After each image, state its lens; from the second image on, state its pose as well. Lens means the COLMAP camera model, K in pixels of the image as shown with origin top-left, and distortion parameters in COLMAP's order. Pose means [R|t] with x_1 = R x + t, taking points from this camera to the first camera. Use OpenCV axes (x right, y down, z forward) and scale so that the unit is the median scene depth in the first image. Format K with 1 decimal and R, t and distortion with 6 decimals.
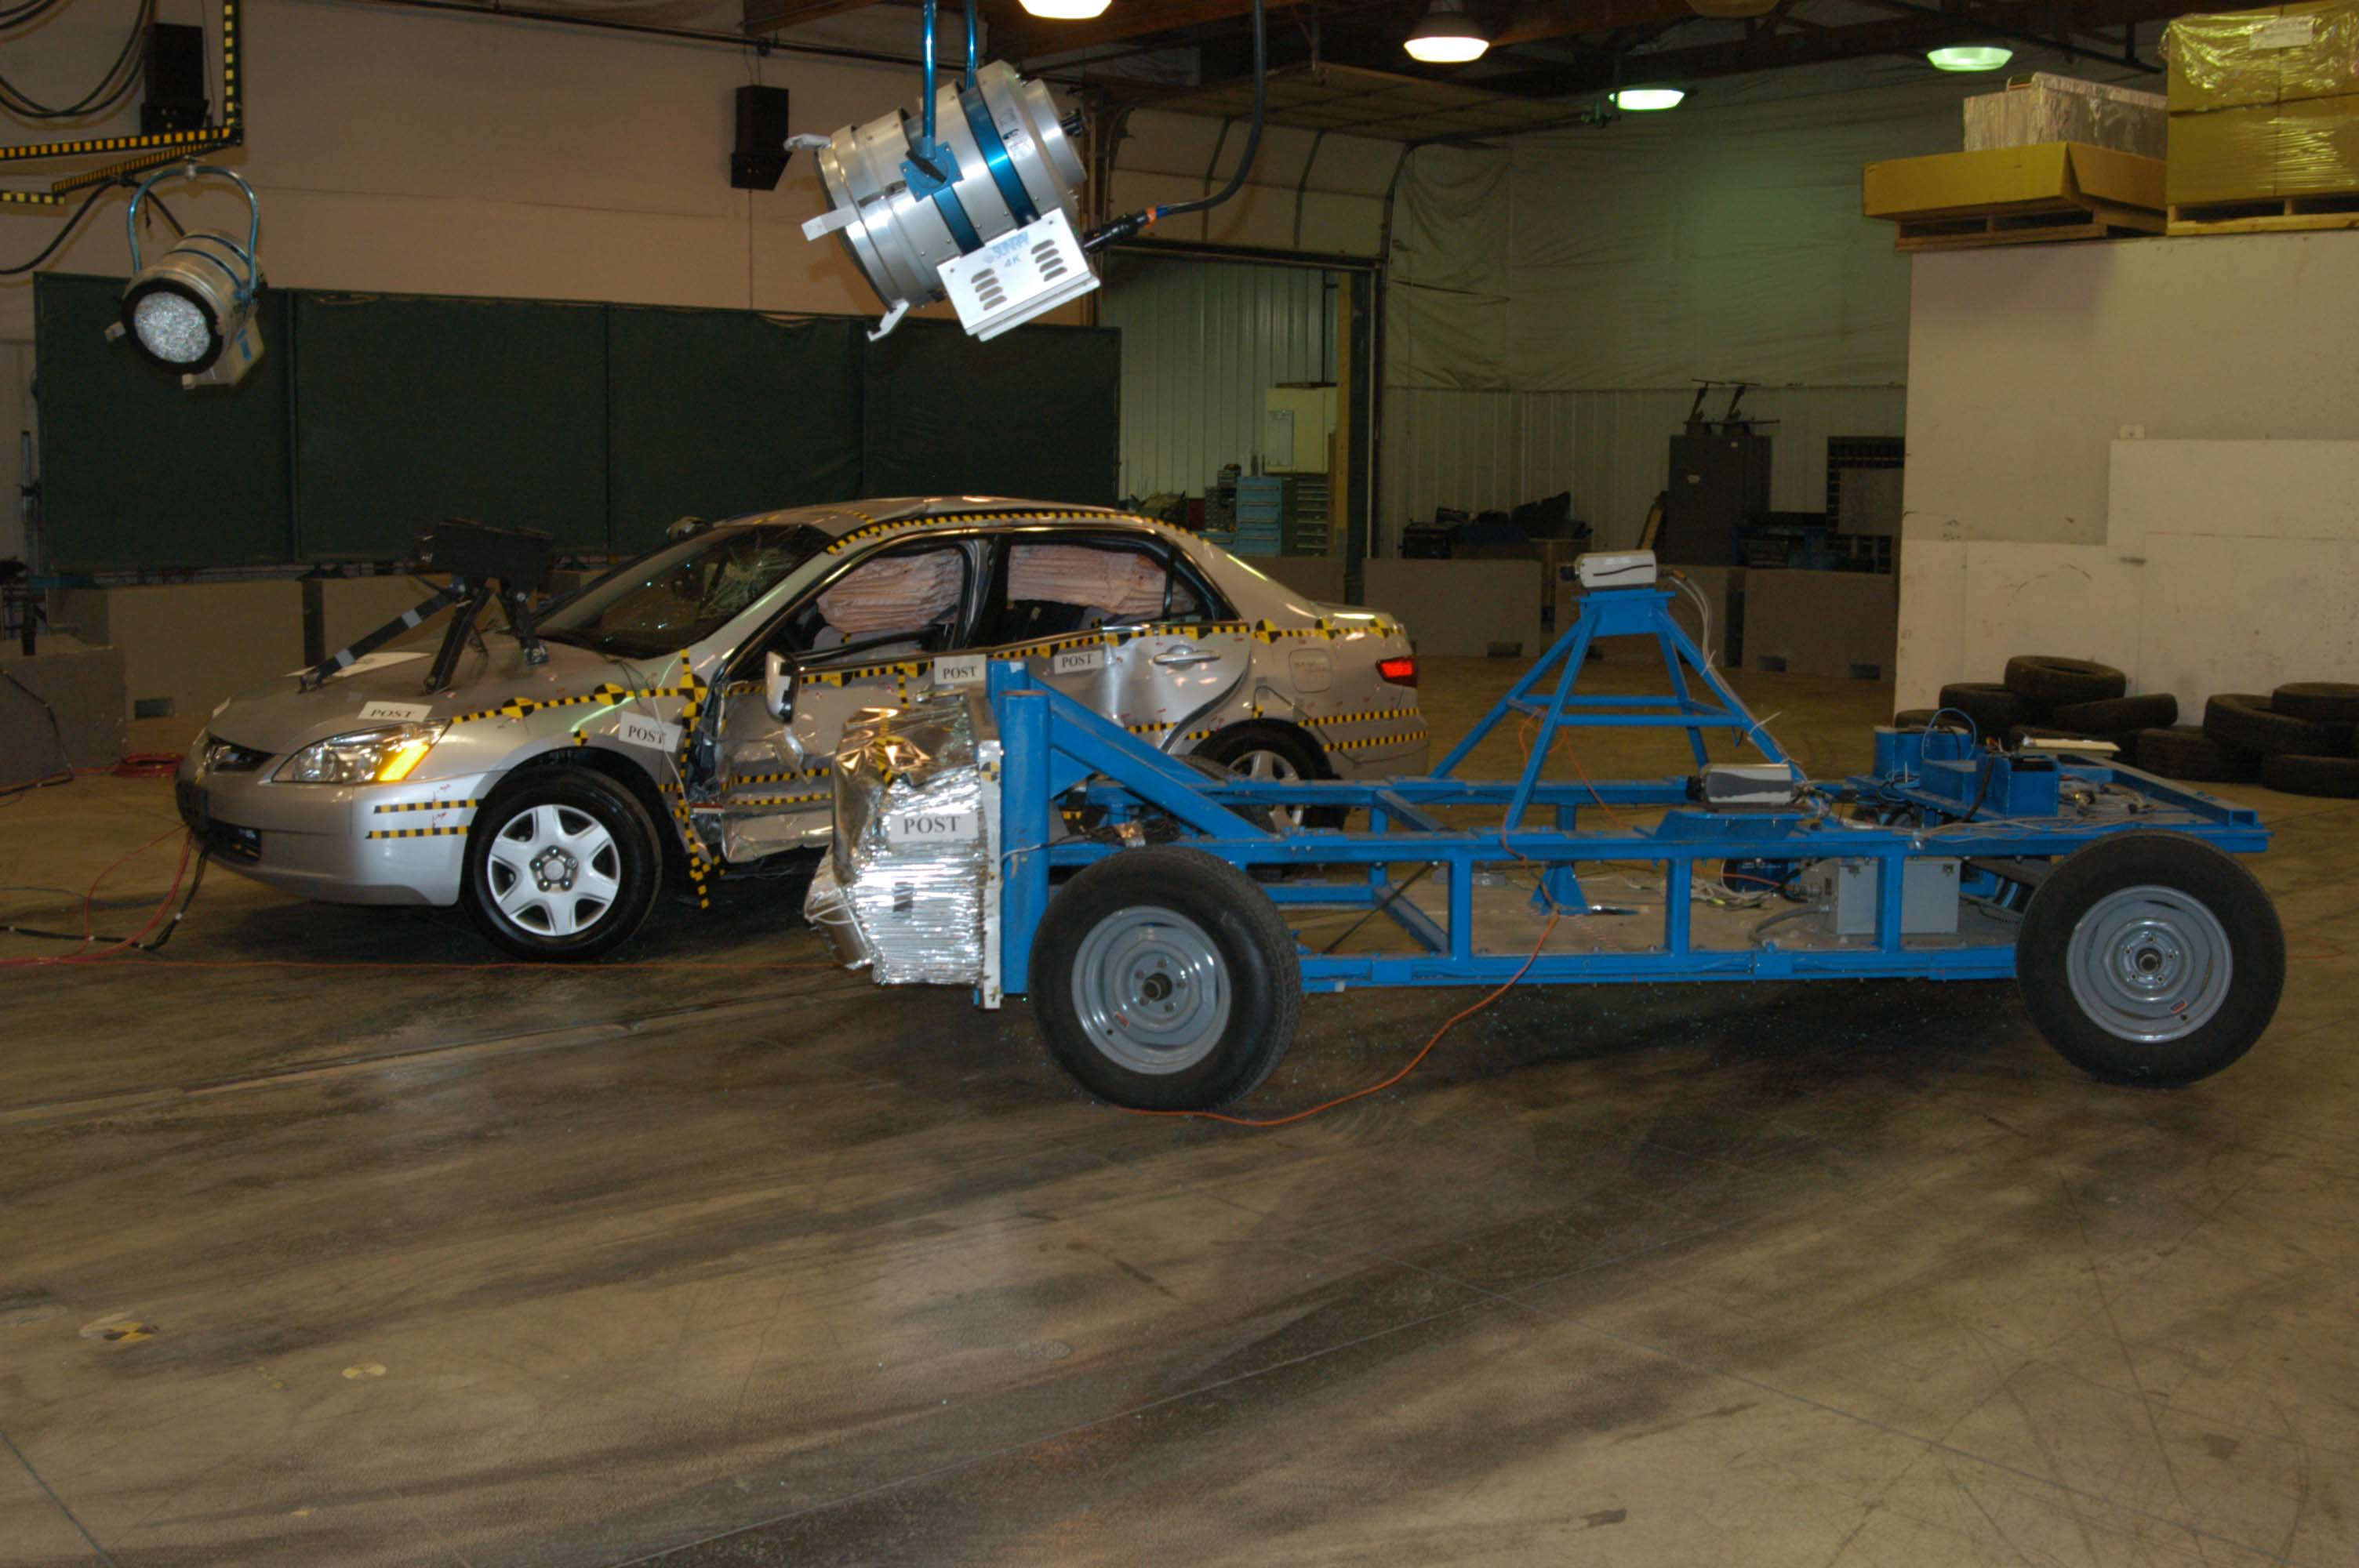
lens RADIAL K [[2458.3, 0, 1196.5], [0, 2458.3, 780.3], [0, 0, 1]] dist [-0.114614, 0.000000]
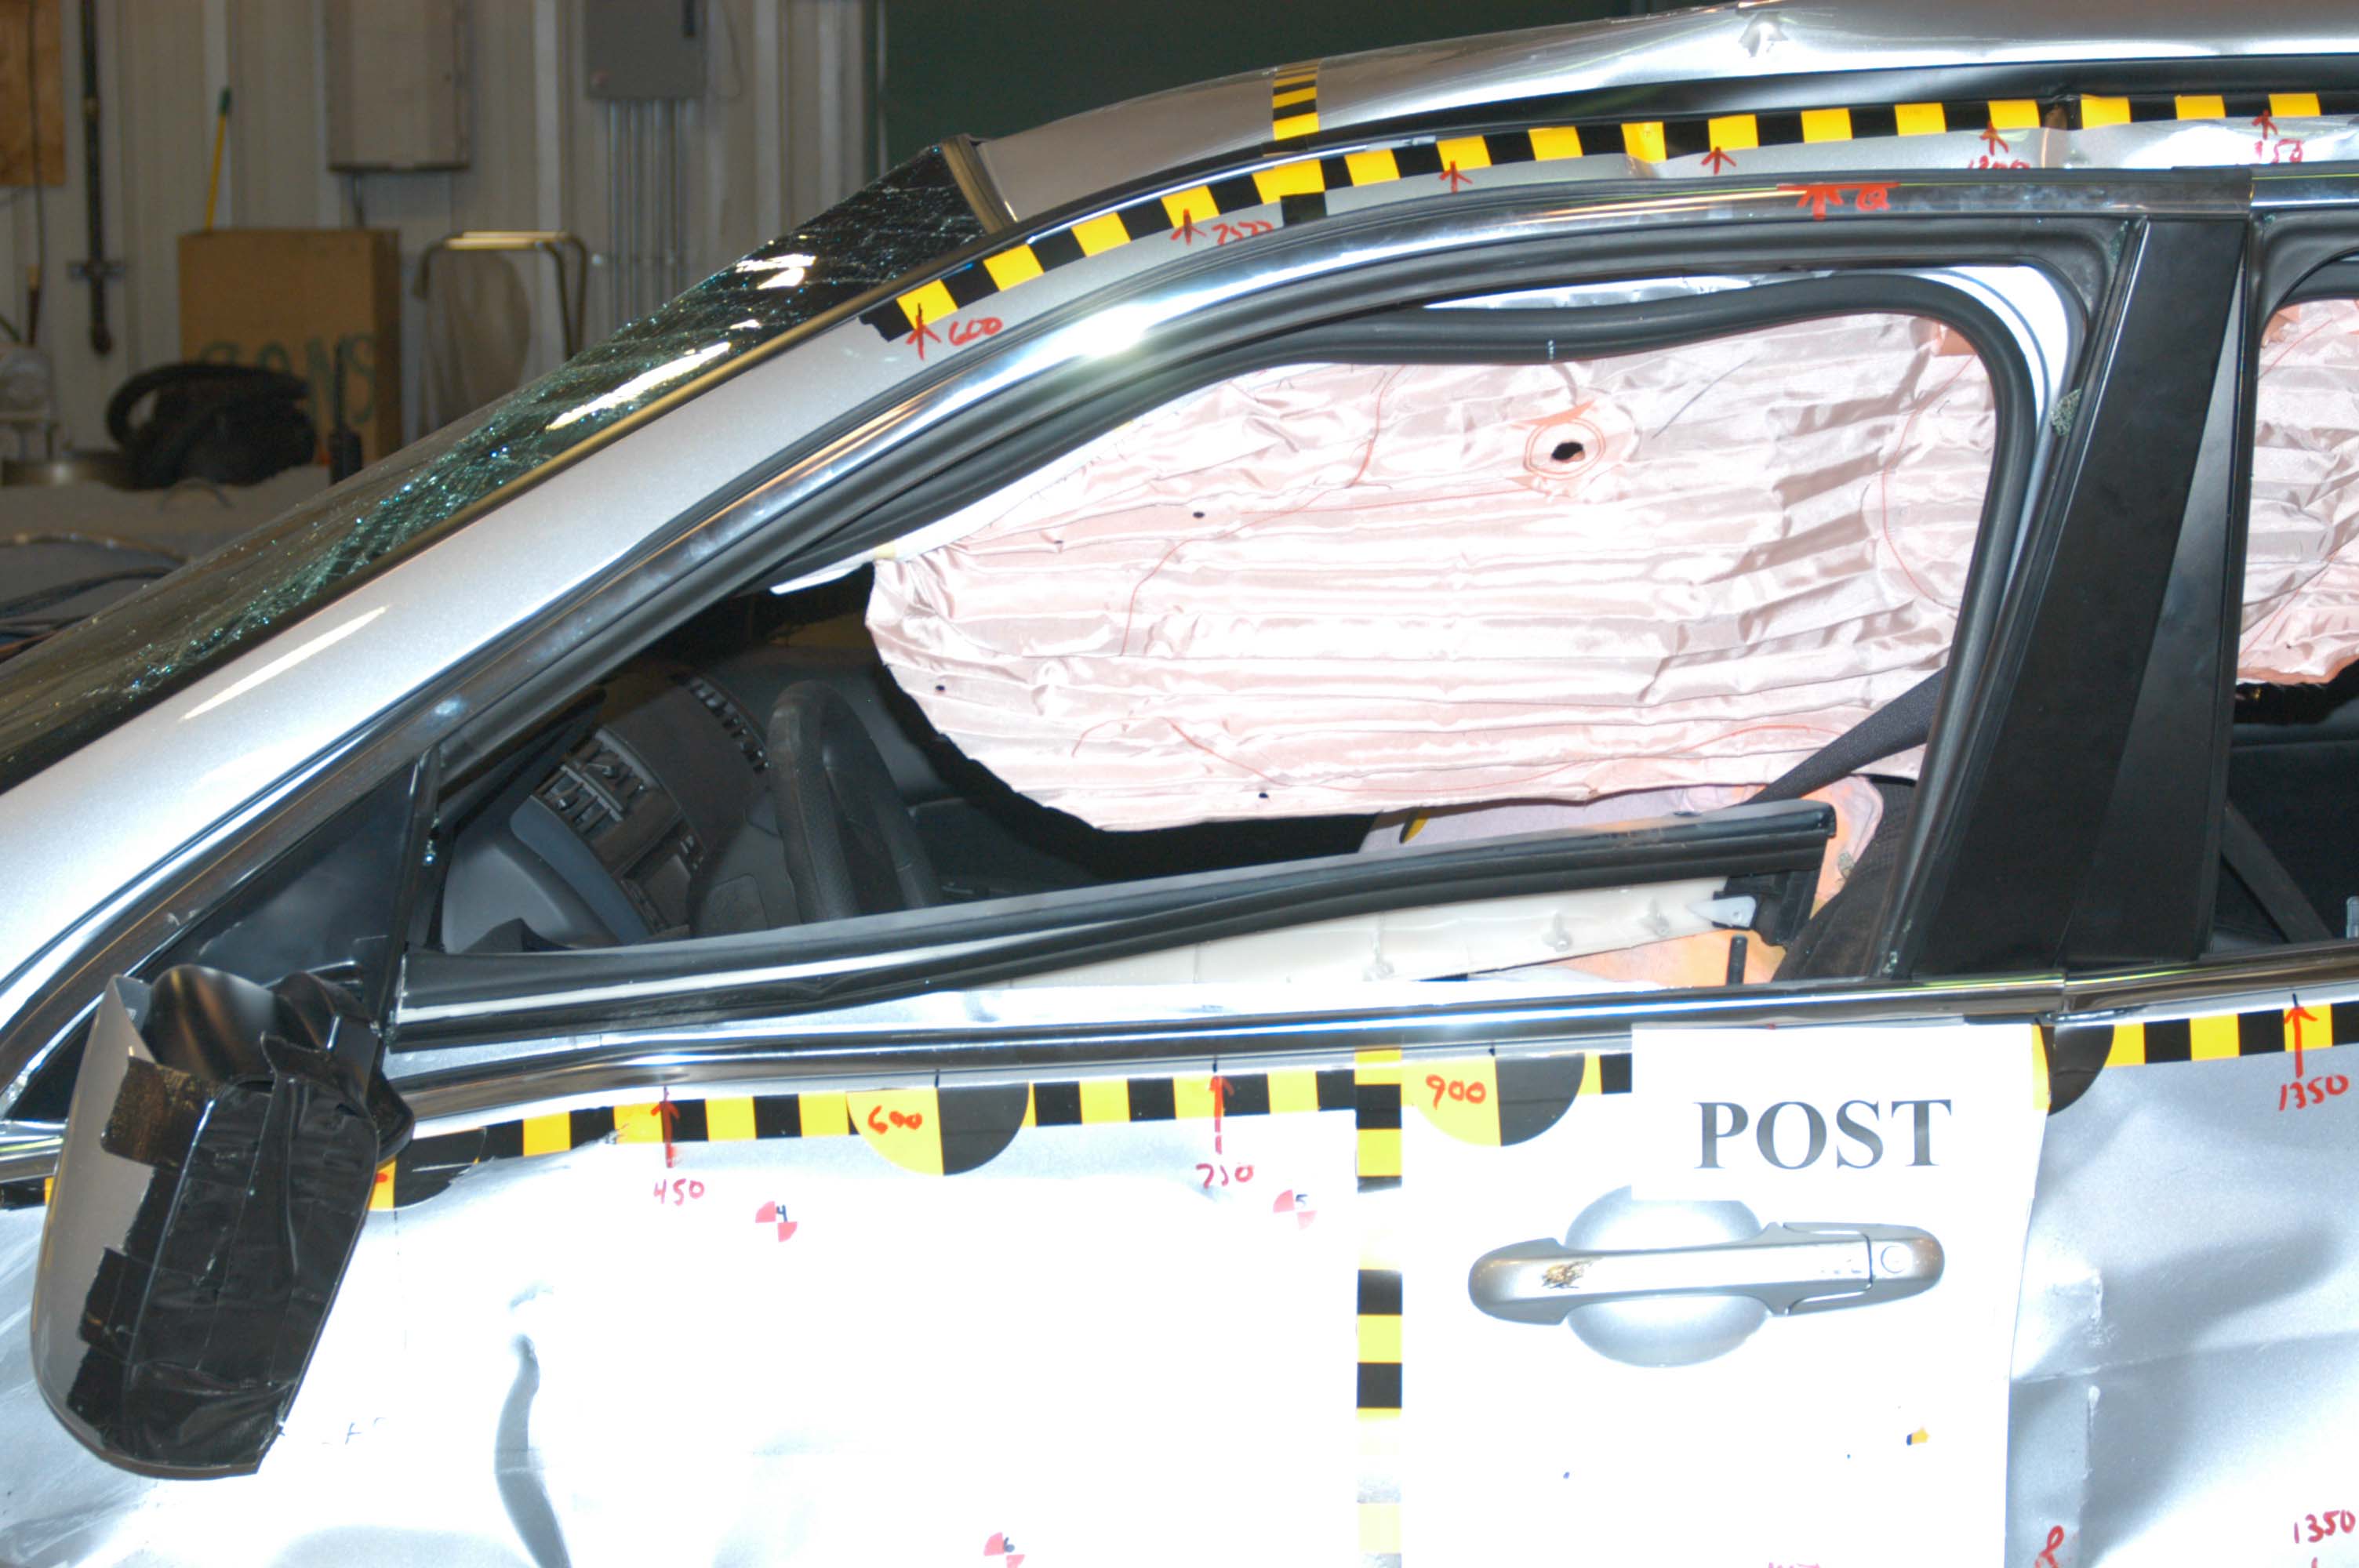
lens RADIAL K [[4781.7, 0, 1186.0], [0, 4781.7, 800.5], [0, 0, 1]] dist [-0.061668, 0.000000]
pose [[0.776101, 0.089318, -0.624252, 0.060523], [-0.071053, 0.996000, 0.054171, -0.084741], [0.626593, 0.002313, 0.779343, 0.813382]]
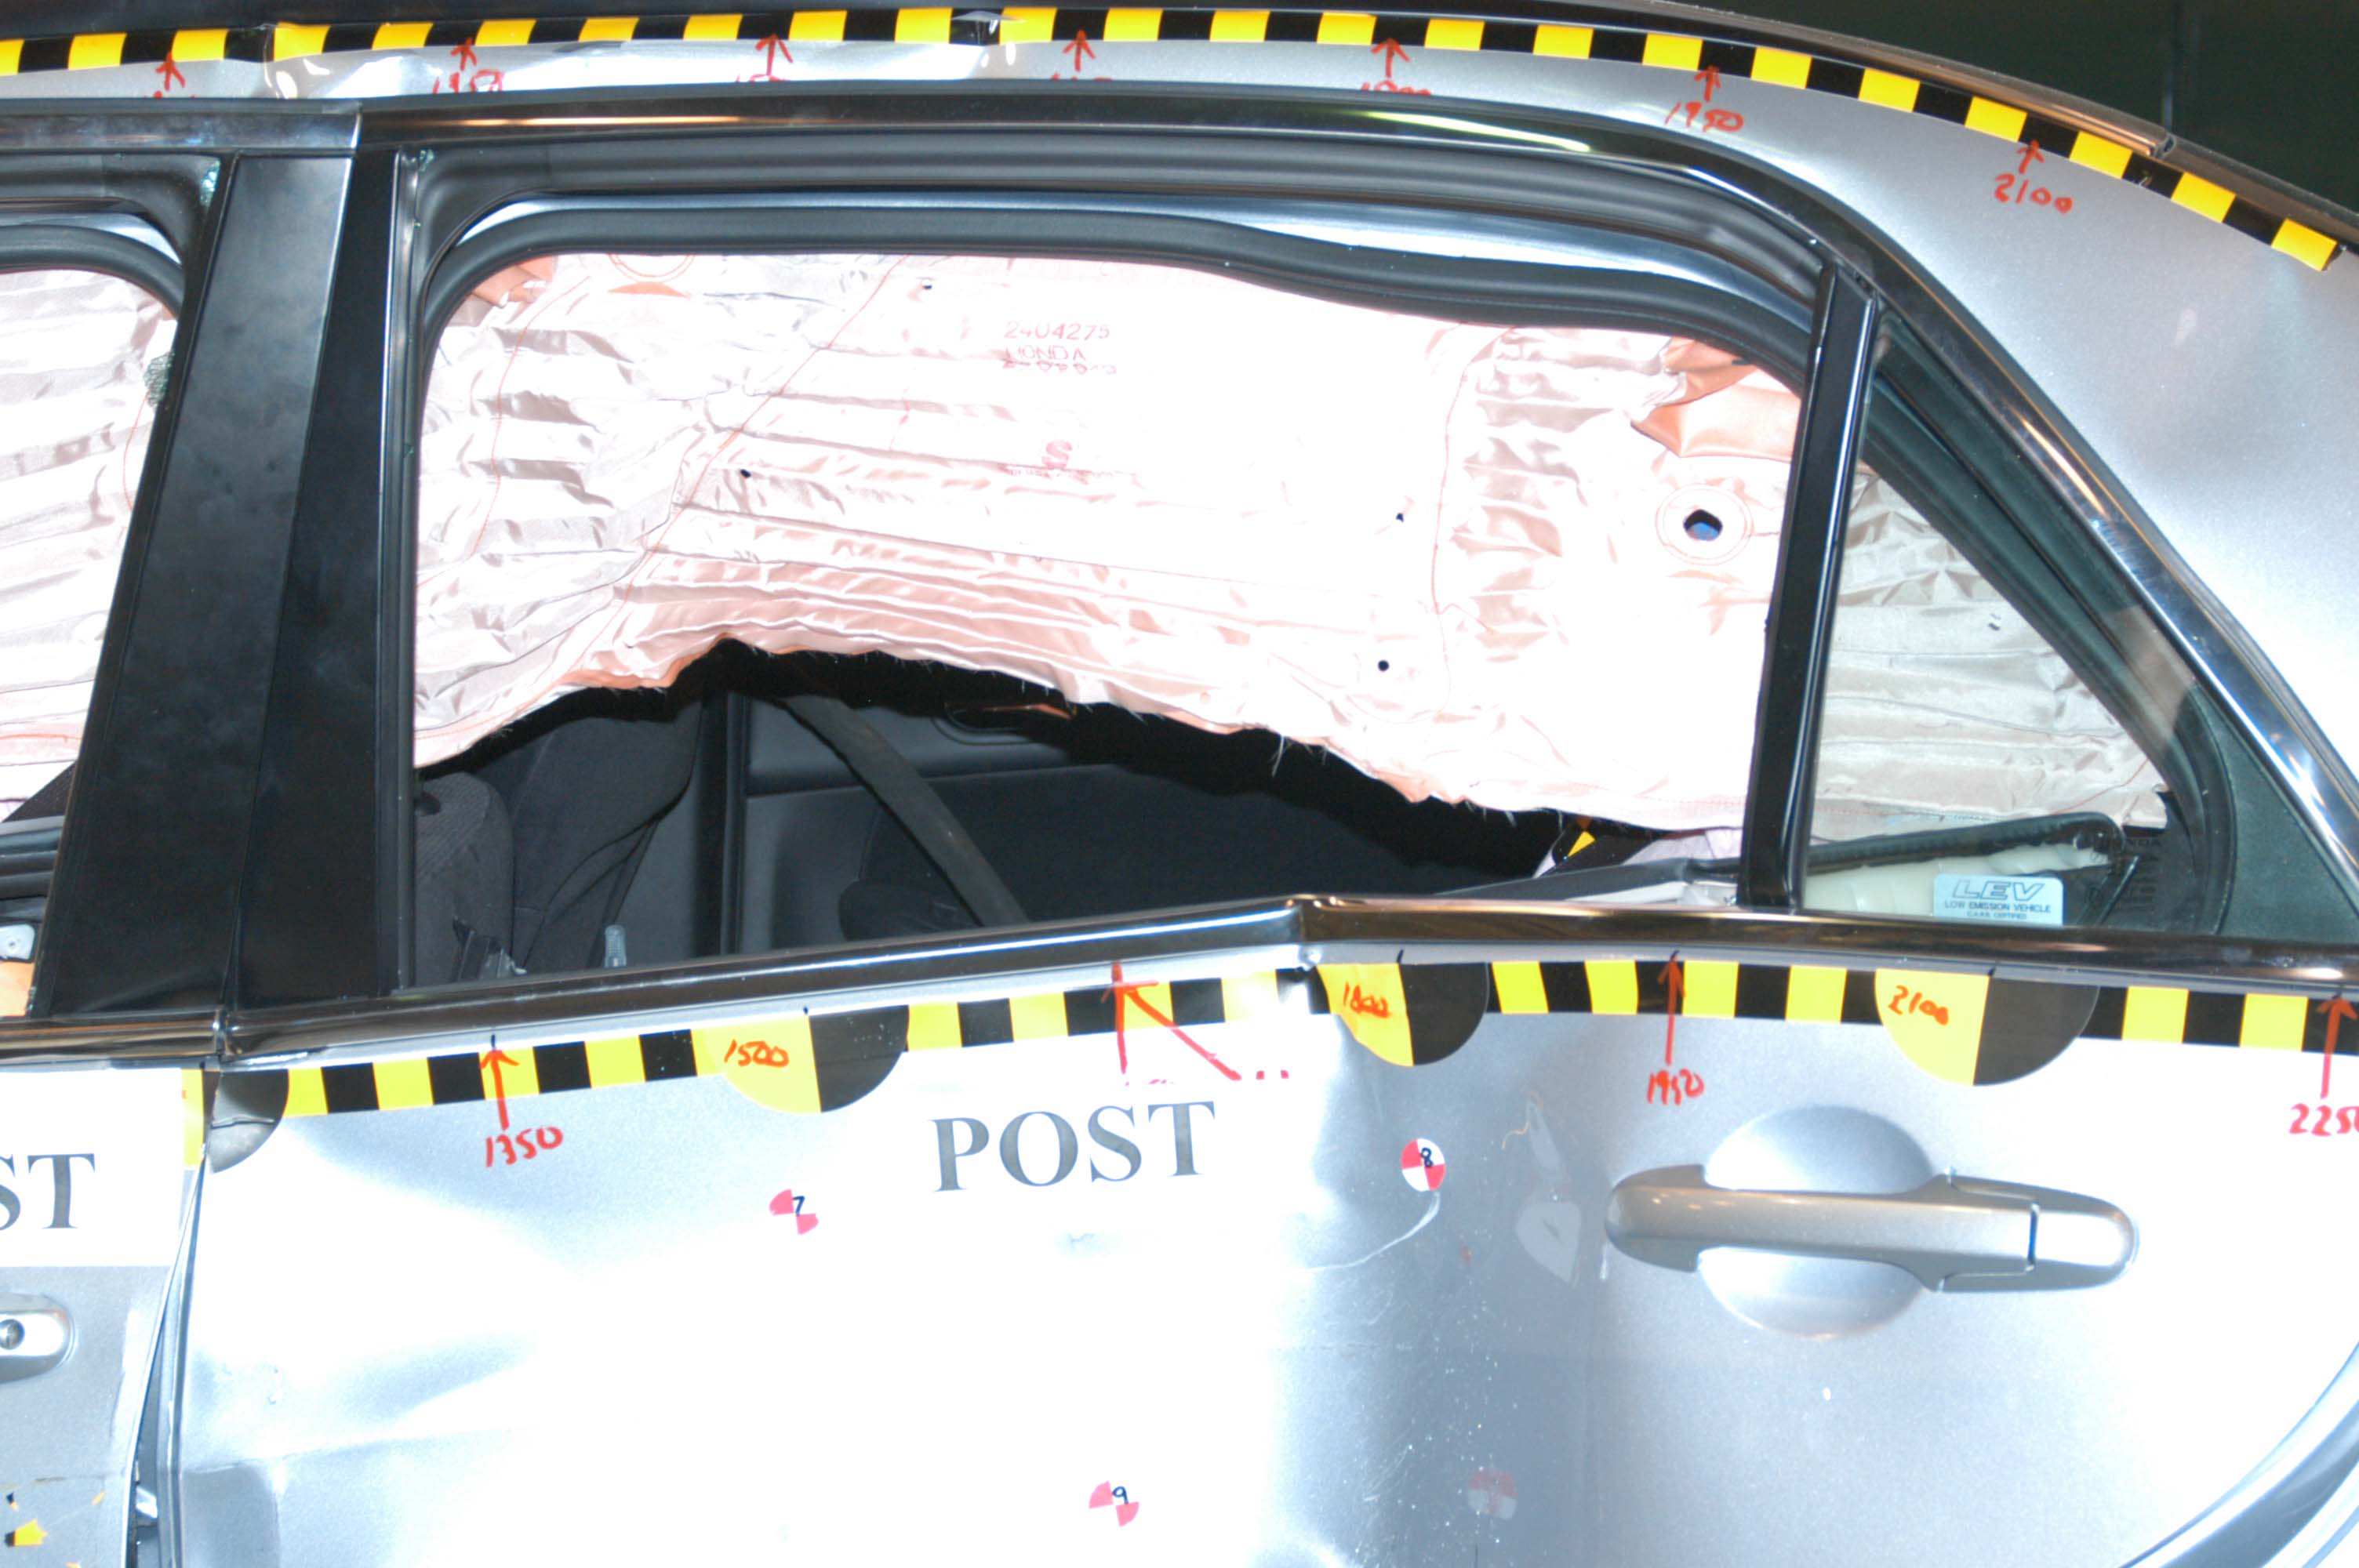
lens RADIAL K [[4781.7, 0, 1169.0], [0, 4781.7, 772.9], [0, 0, 1]] dist [-0.061668, 0.000000]
pose [[0.783682, 0.086693, -0.615083, 0.125015], [-0.072192, 0.996214, 0.048432, -0.091990], [0.616953, 0.006449, 0.786974, 0.911624]]
